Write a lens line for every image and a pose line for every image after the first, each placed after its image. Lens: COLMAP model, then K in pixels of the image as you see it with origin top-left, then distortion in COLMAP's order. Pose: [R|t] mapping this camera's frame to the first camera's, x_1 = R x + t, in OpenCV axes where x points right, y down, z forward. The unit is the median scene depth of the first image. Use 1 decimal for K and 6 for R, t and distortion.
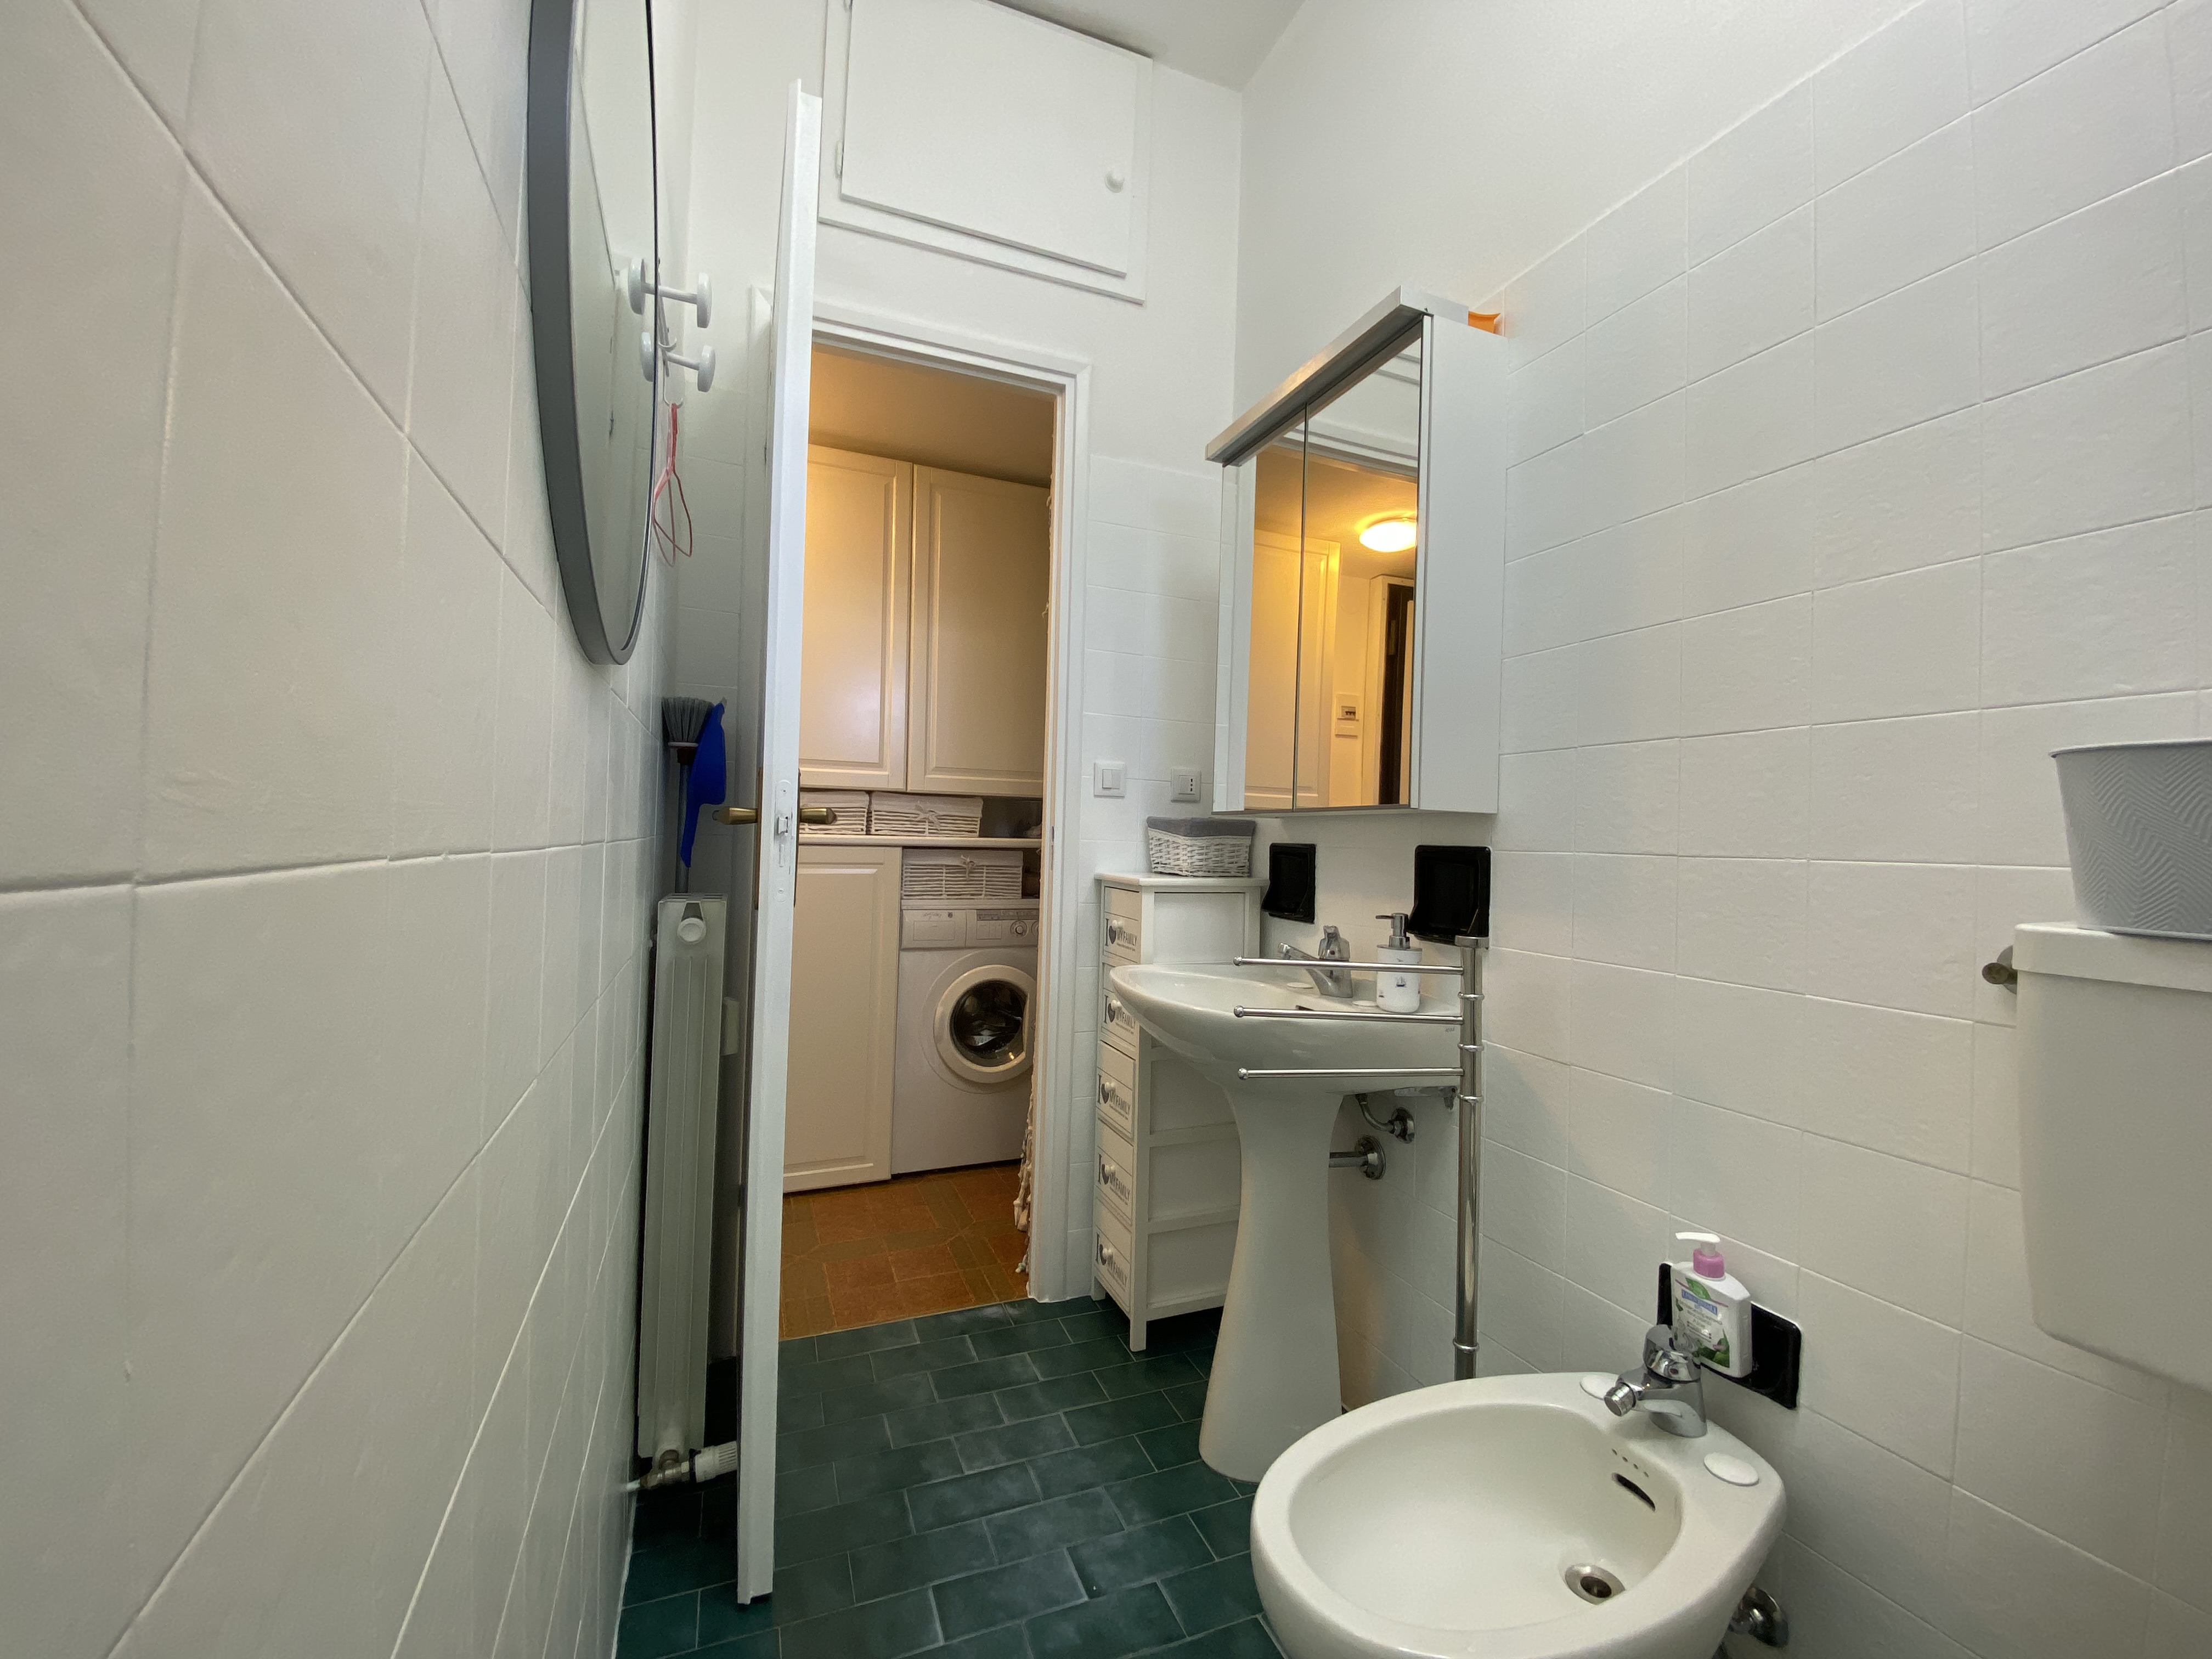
lens RADIAL K [[894.0, 0, 1101.3], [0, 894.0, 826.4], [0, 0, 1]] dist [0.024043, -0.021773]
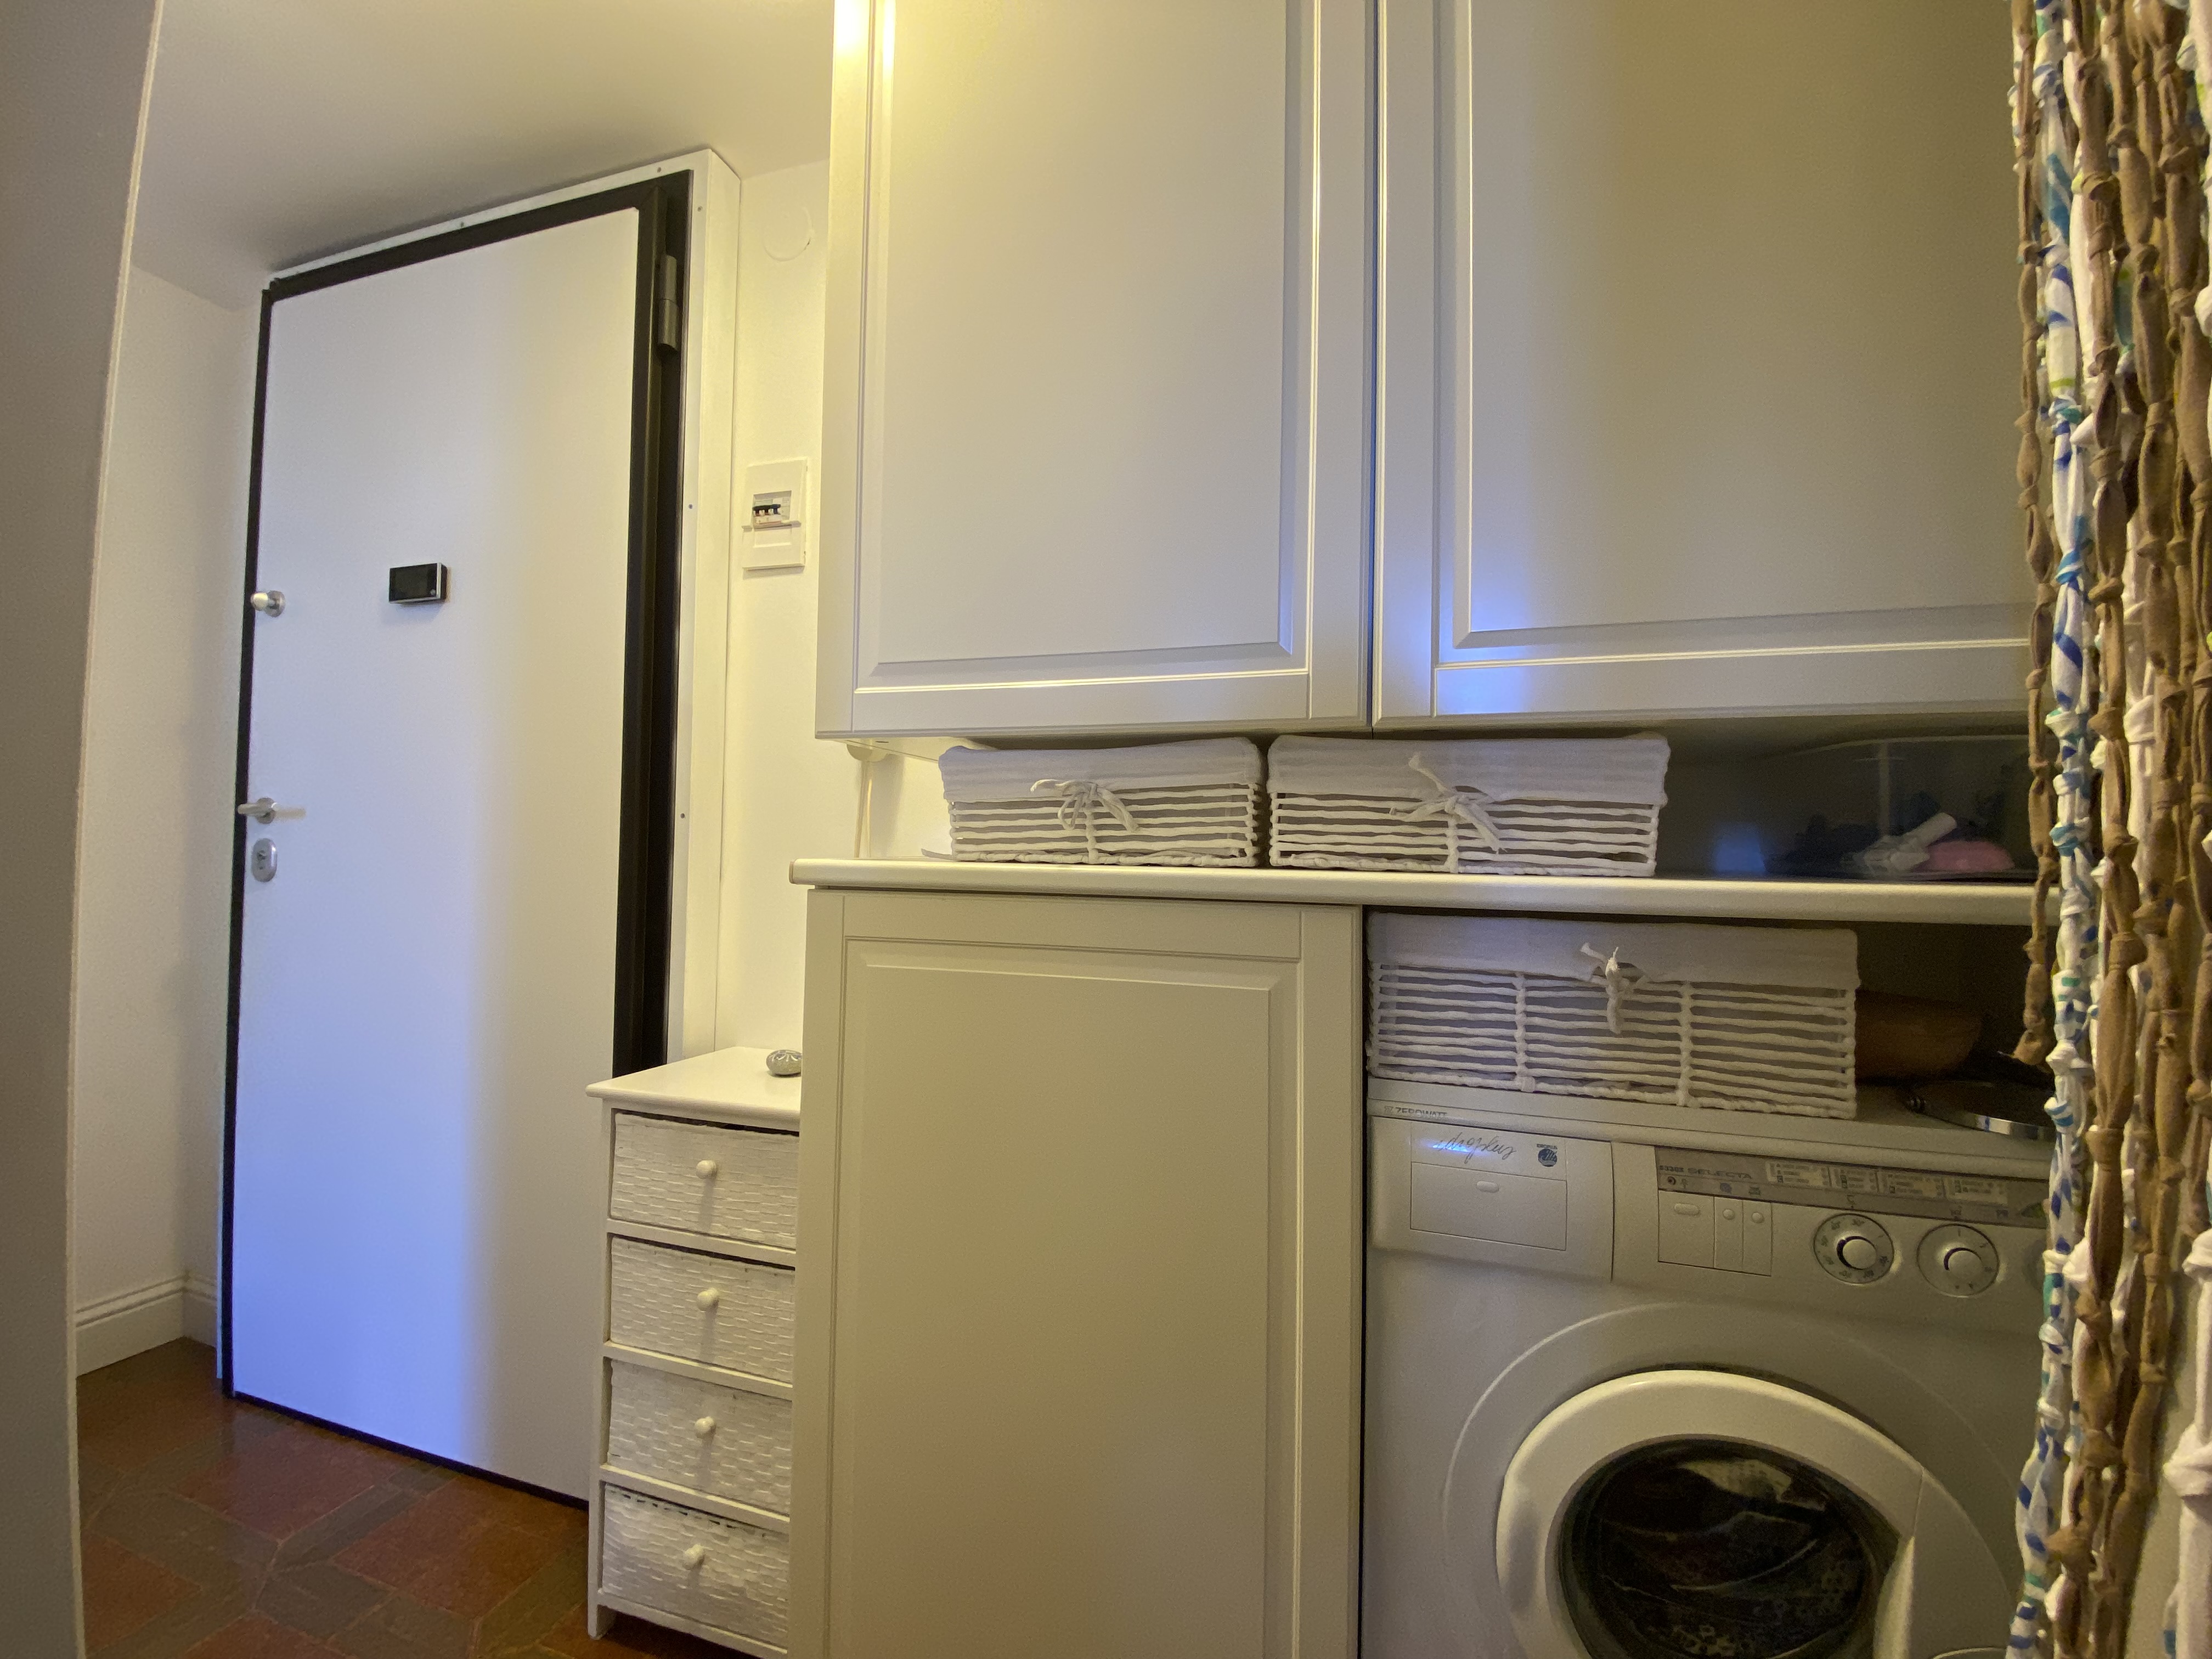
lens RADIAL K [[894.0, 0, 1101.3], [0, 894.0, 826.4], [0, 0, 1]] dist [0.024043, -0.021773]
pose [[0.776446, -0.028868, -0.629522, -0.096795], [0.009168, 0.999362, -0.034520, 0.004829], [0.630117, 0.021031, 0.776215, 0.690985]]
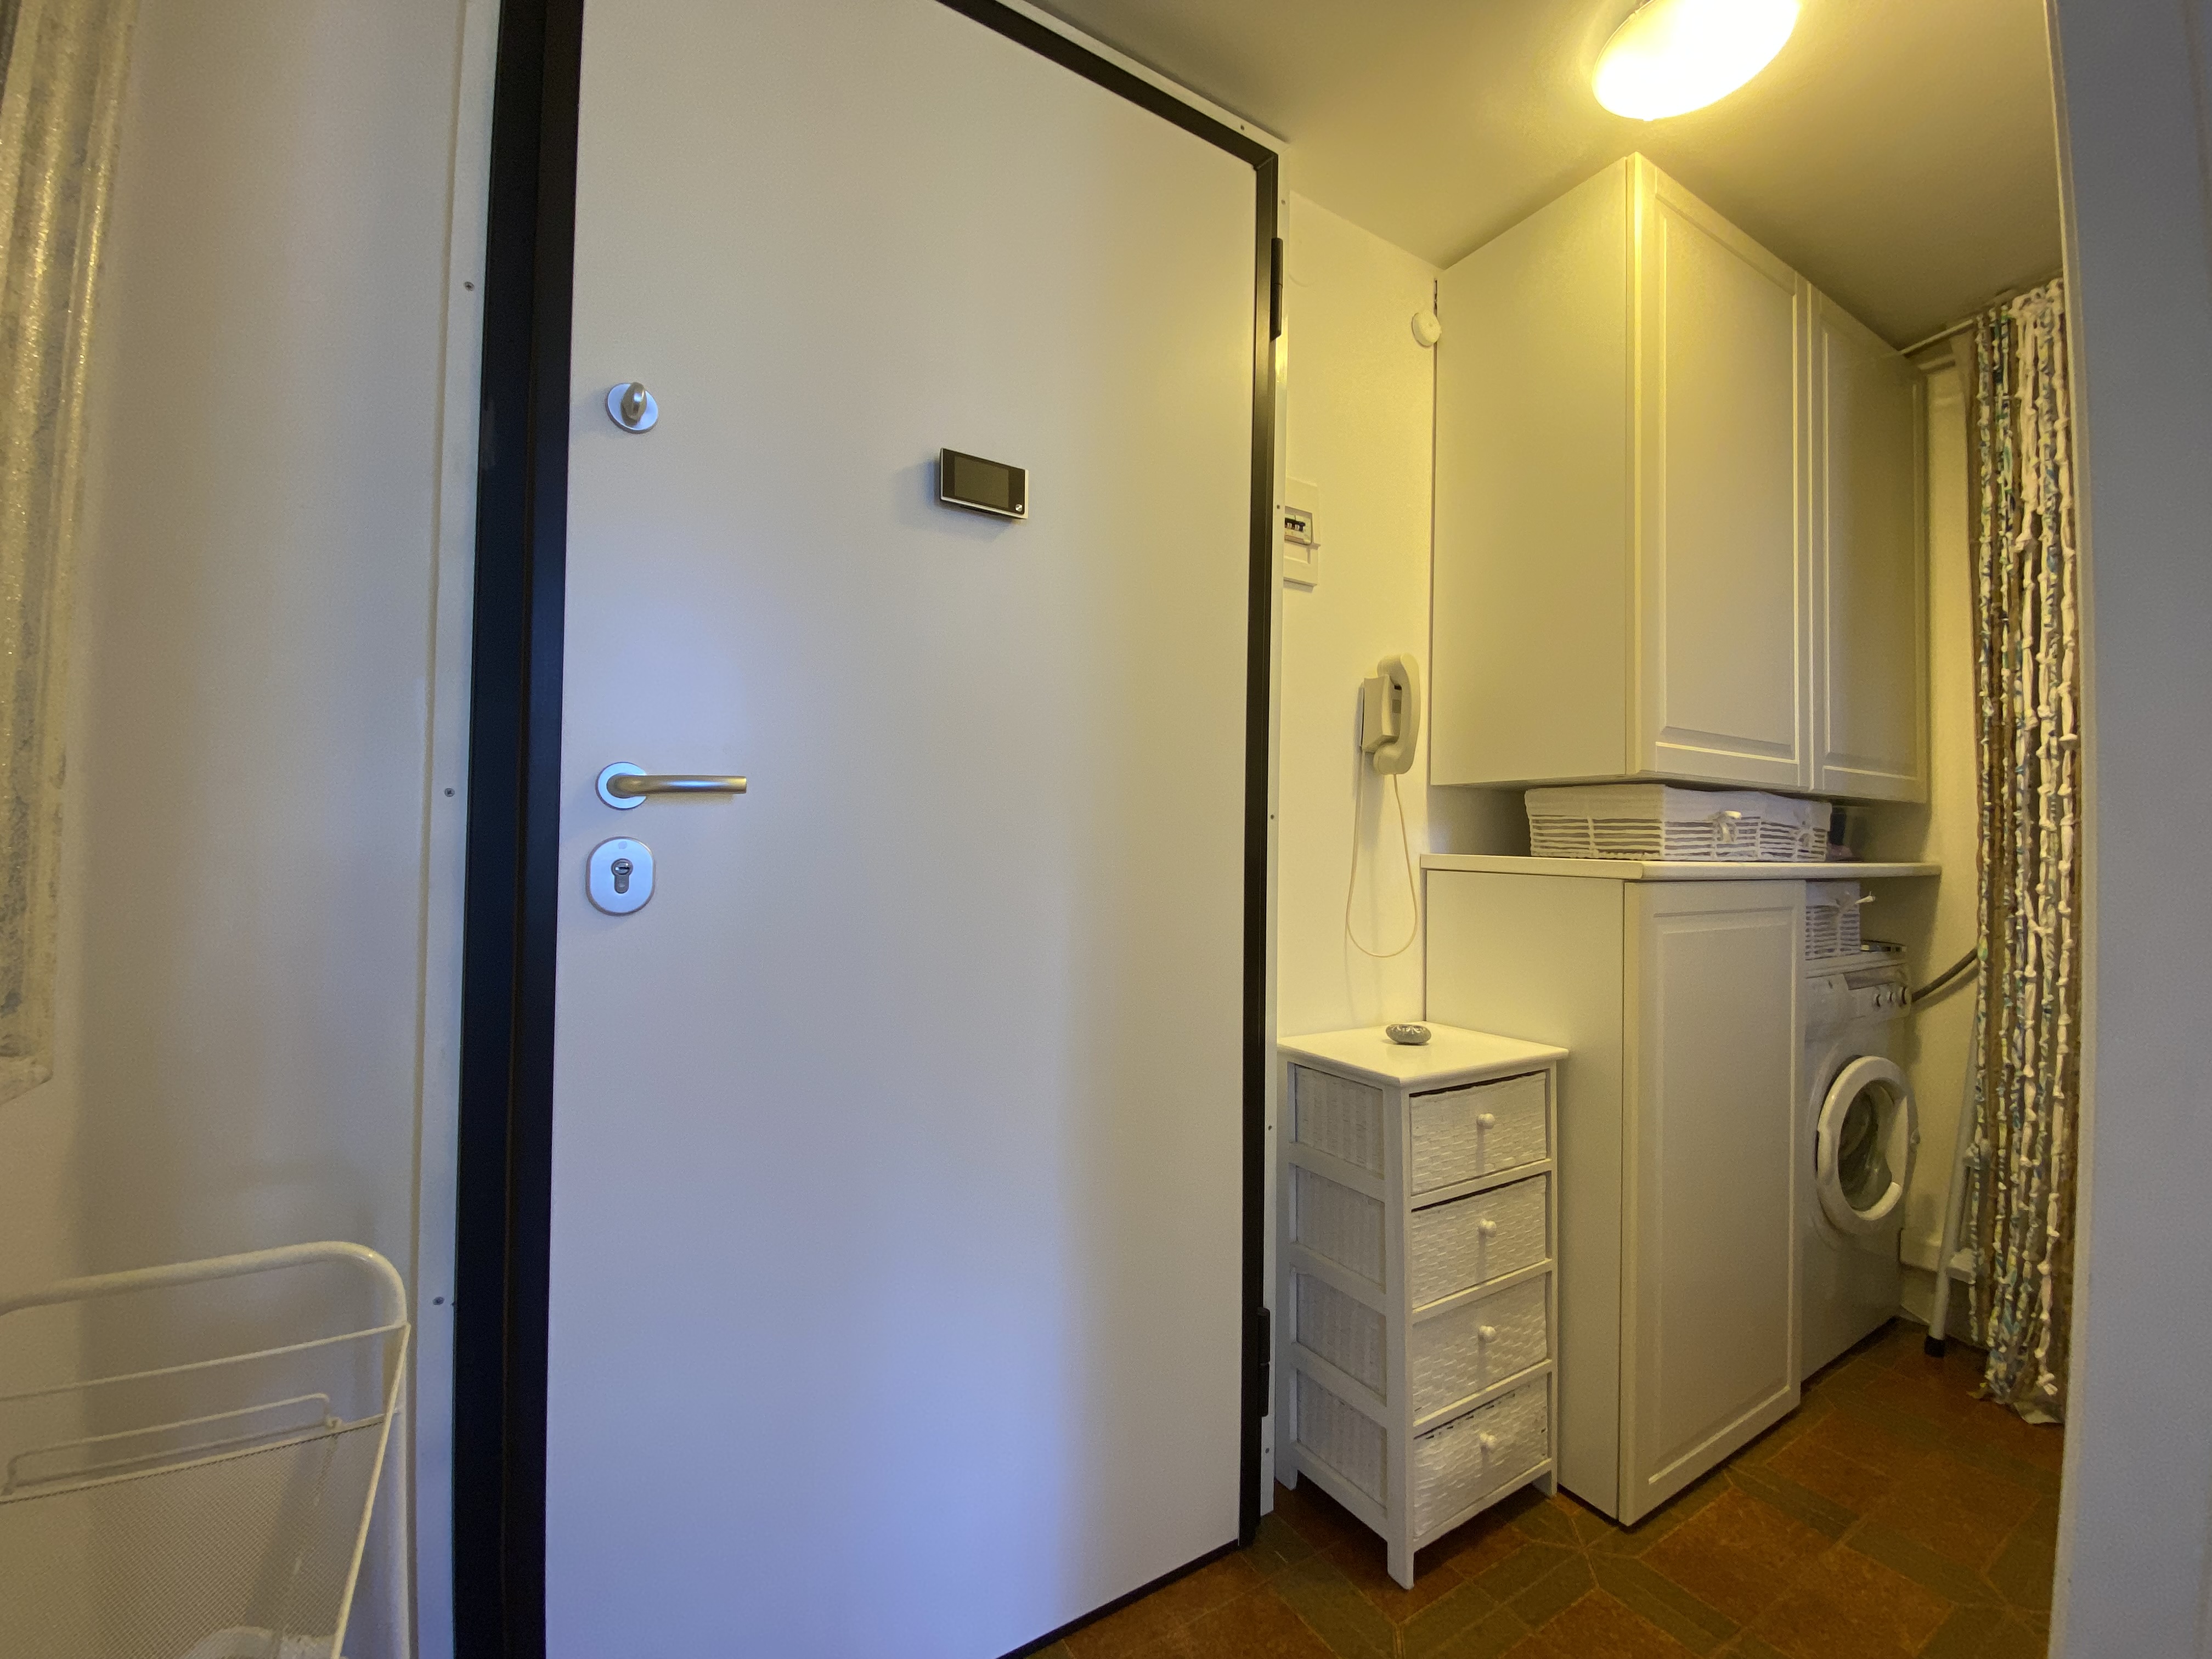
lens RADIAL K [[894.0, 0, 1101.3], [0, 894.0, 826.4], [0, 0, 1]] dist [0.024043, -0.021773]
pose [[0.986978, -0.005547, 0.160758, -0.770742], [0.006163, 0.999975, -0.003332, -0.014456], [-0.160735, 0.004279, 0.986988, 0.453948]]
